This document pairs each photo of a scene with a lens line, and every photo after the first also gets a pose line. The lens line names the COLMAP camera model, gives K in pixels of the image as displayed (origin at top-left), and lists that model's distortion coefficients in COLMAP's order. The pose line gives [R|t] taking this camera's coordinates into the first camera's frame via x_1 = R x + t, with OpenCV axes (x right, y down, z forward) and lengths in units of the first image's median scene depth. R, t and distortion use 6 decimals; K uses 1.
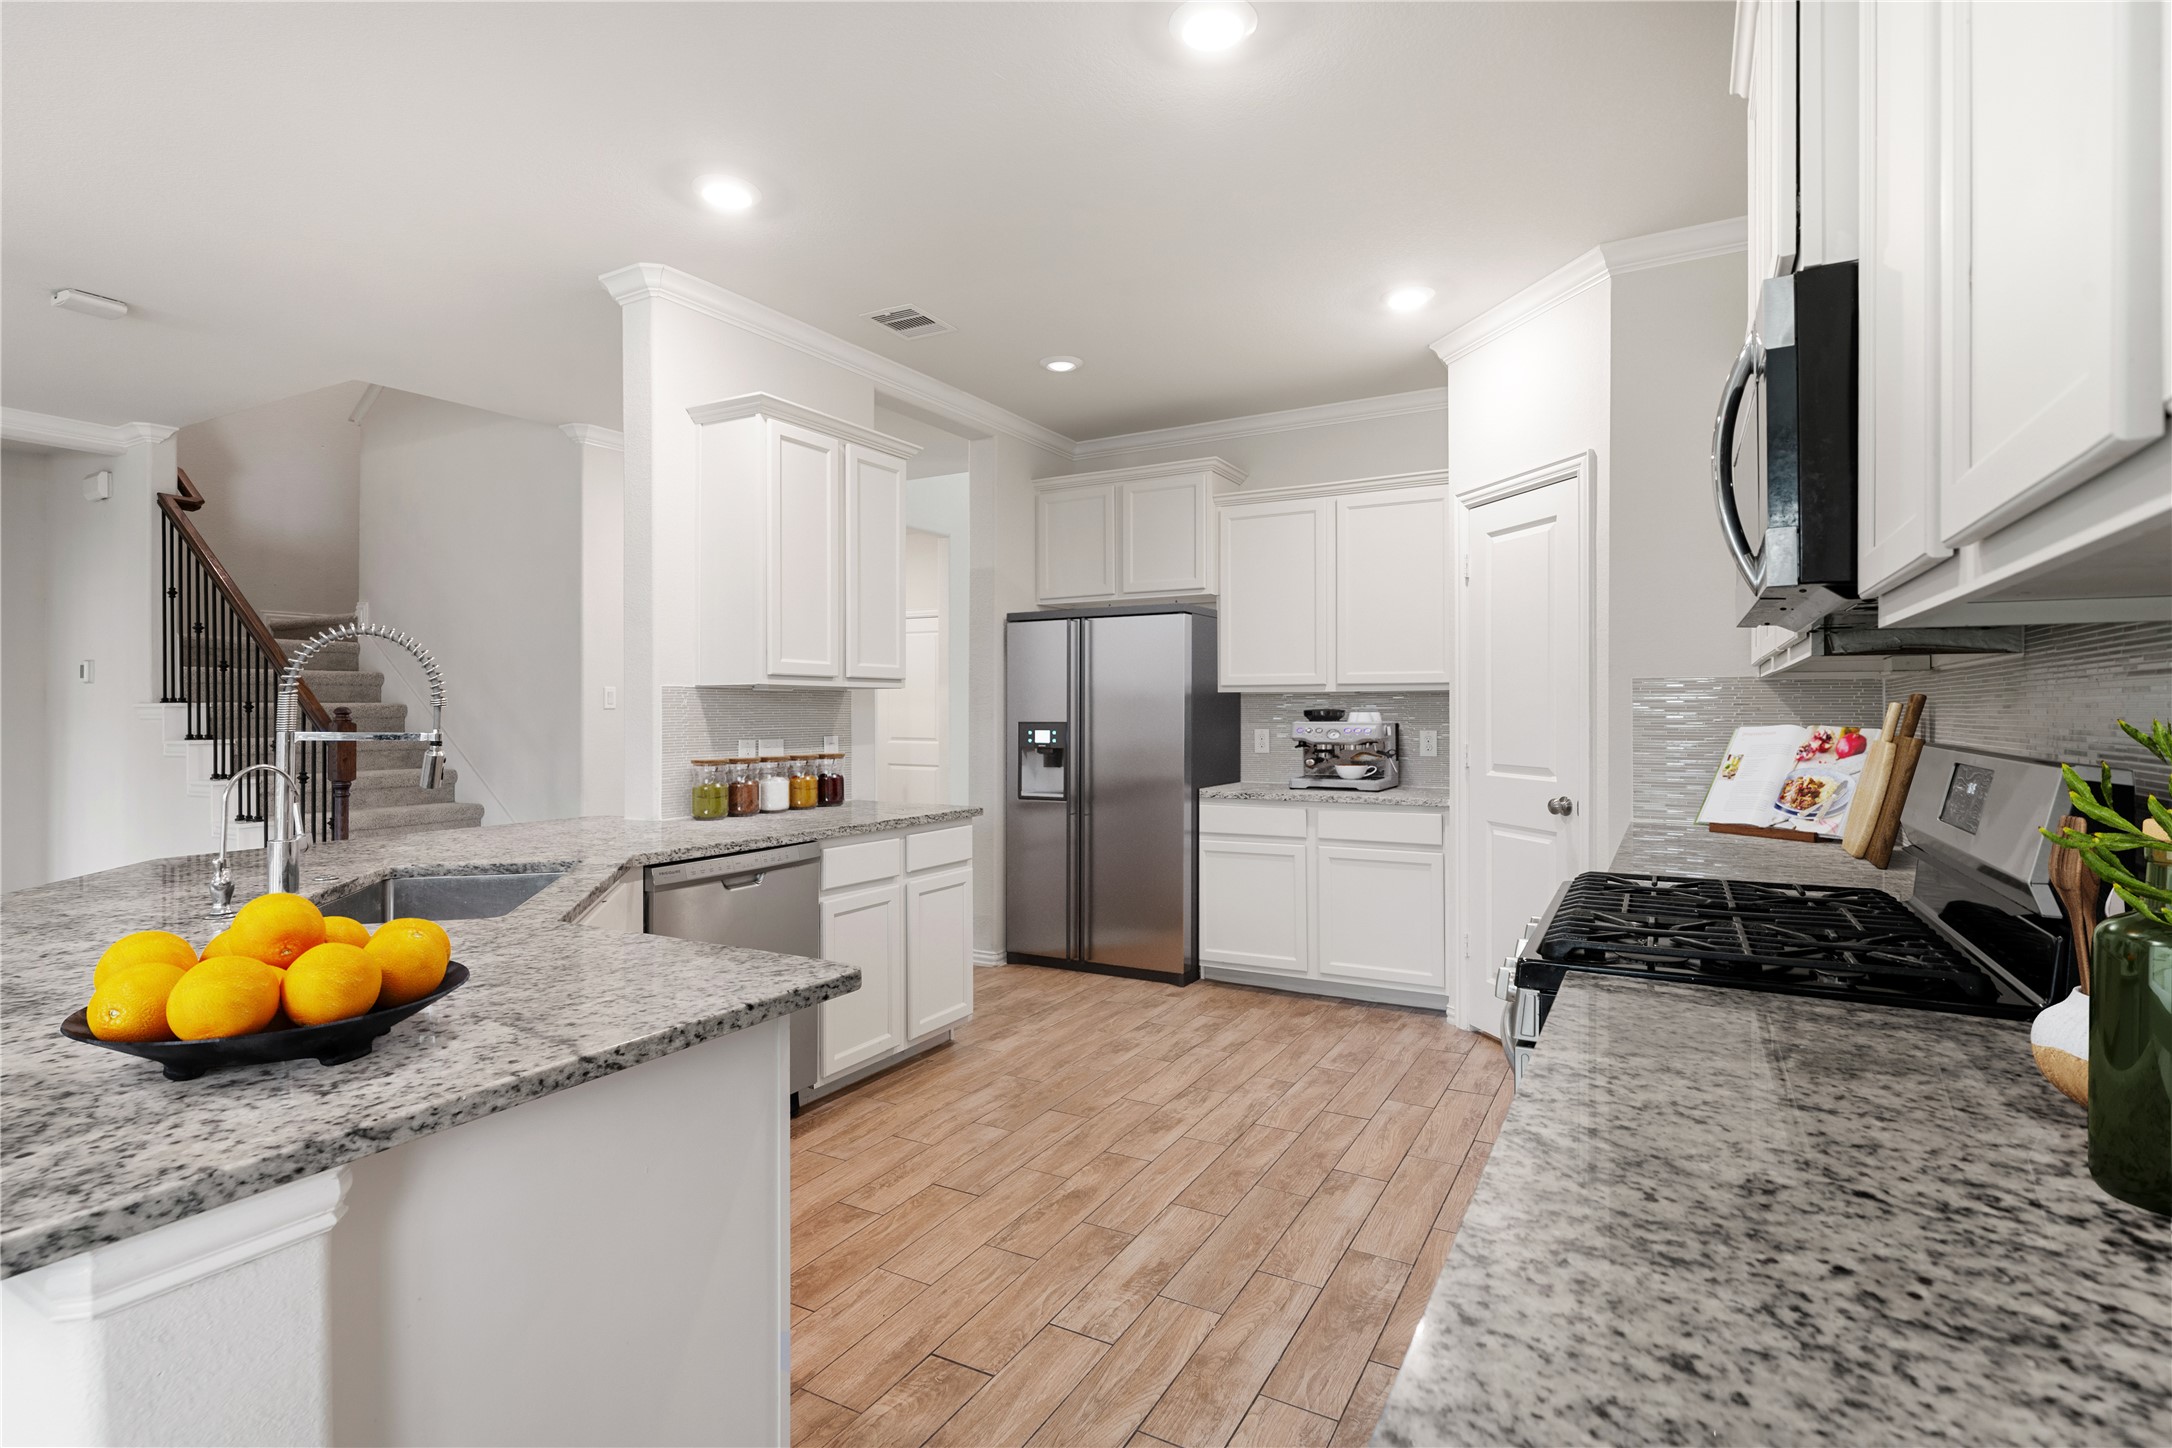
lens RADIAL K [[1062.4, 0, 1086.0], [0, 1062.4, 724.0], [0, 0, 1]] dist [0.000159, 0.000089]
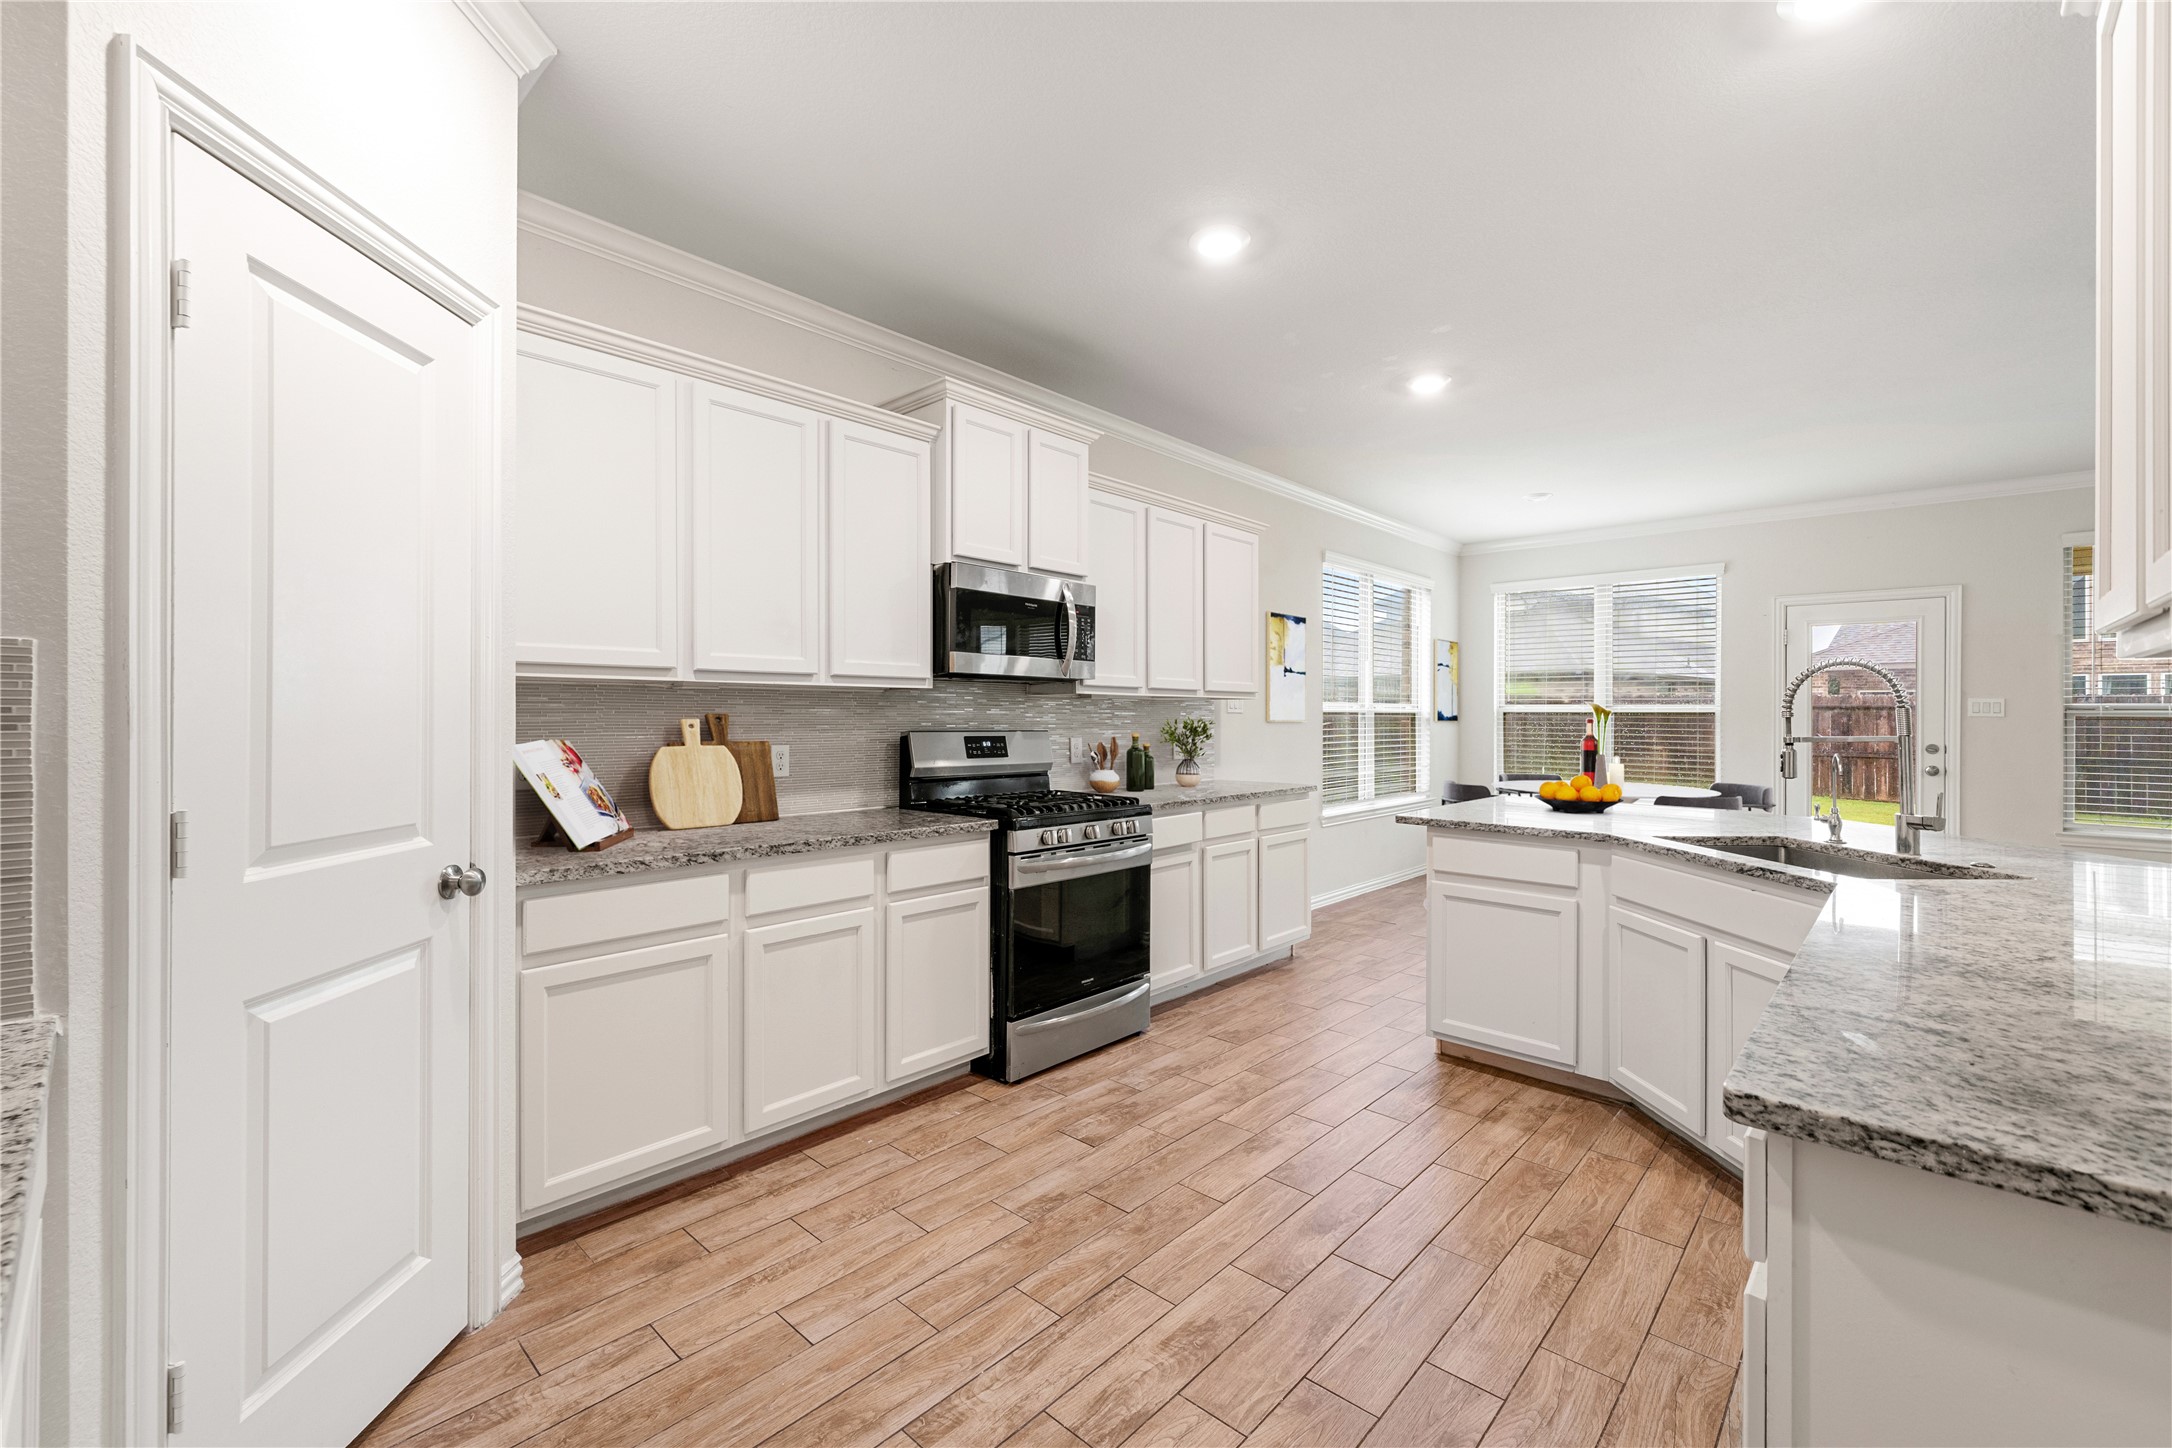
lens RADIAL K [[900.4, 0, 1076.4], [0, 900.4, 718.6], [0, 0, 1]] dist [0.002270, 0.000223]
pose [[-0.970267, -0.006147, 0.241958, 0.009232], [-0.002755, 0.999893, 0.014356, -0.020018], [-0.242021, 0.013262, -0.970180, 1.558111]]
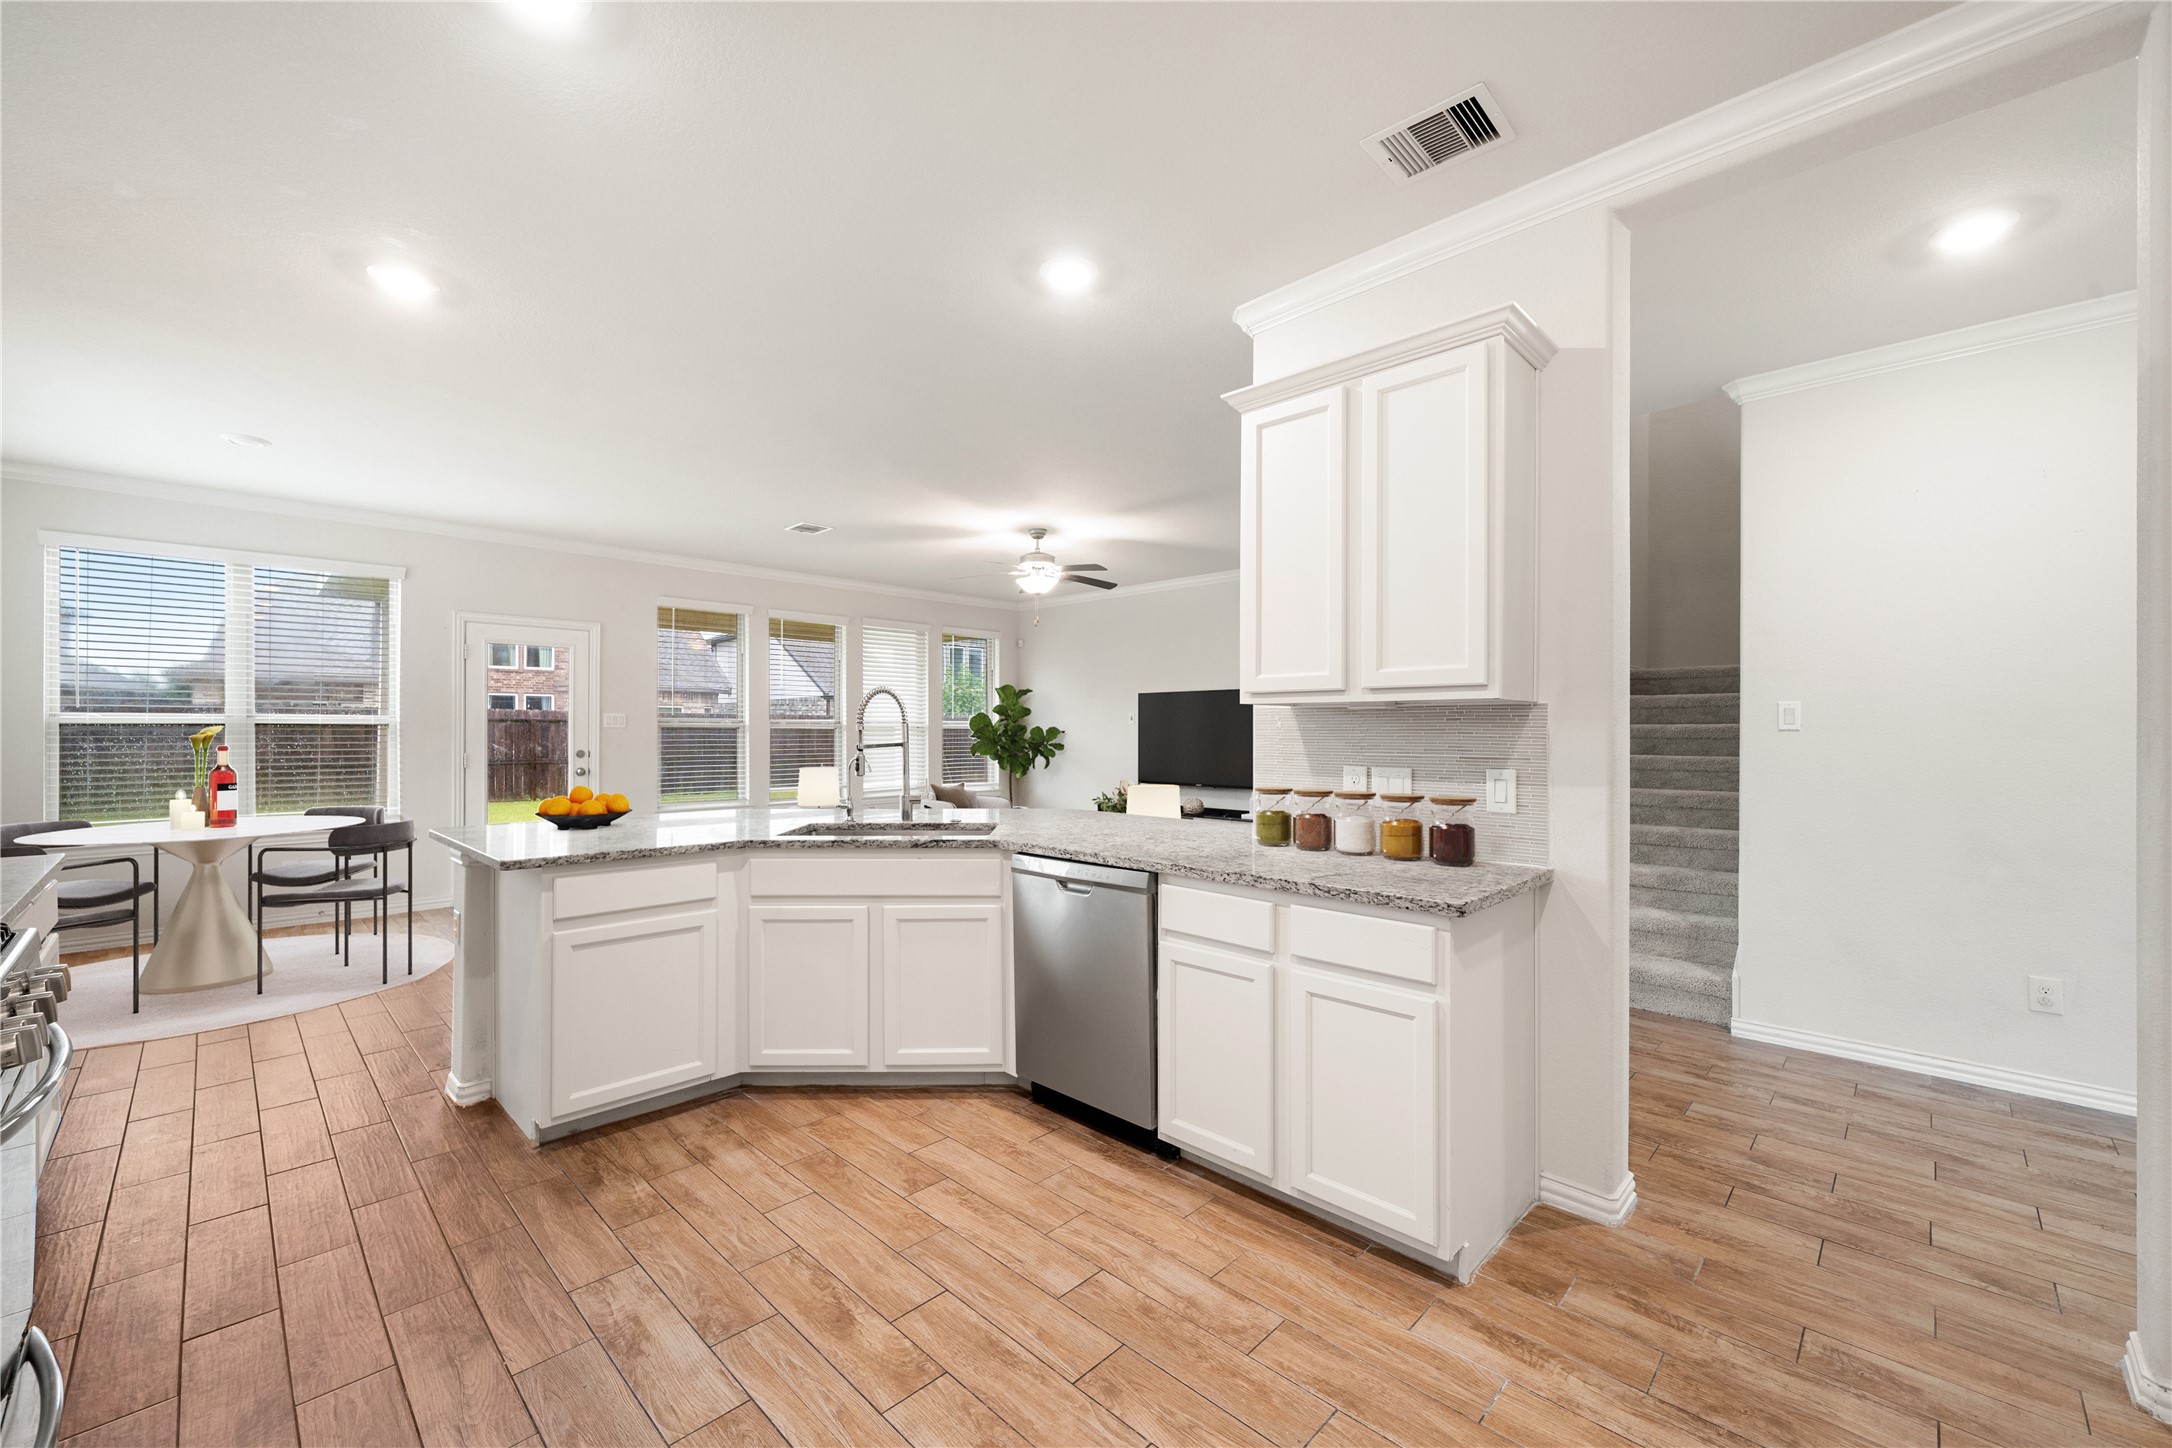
lens RADIAL K [[866.9, 0, 1089.4], [0, 866.9, 739.3], [0, 0, 1]] dist [0.001060, 0.000209]
pose [[-0.262636, 0.009662, -0.964846, 0.499716], [-0.011657, 0.999845, 0.013185, -0.016631], [0.964824, 0.014710, -0.262483, 1.154340]]
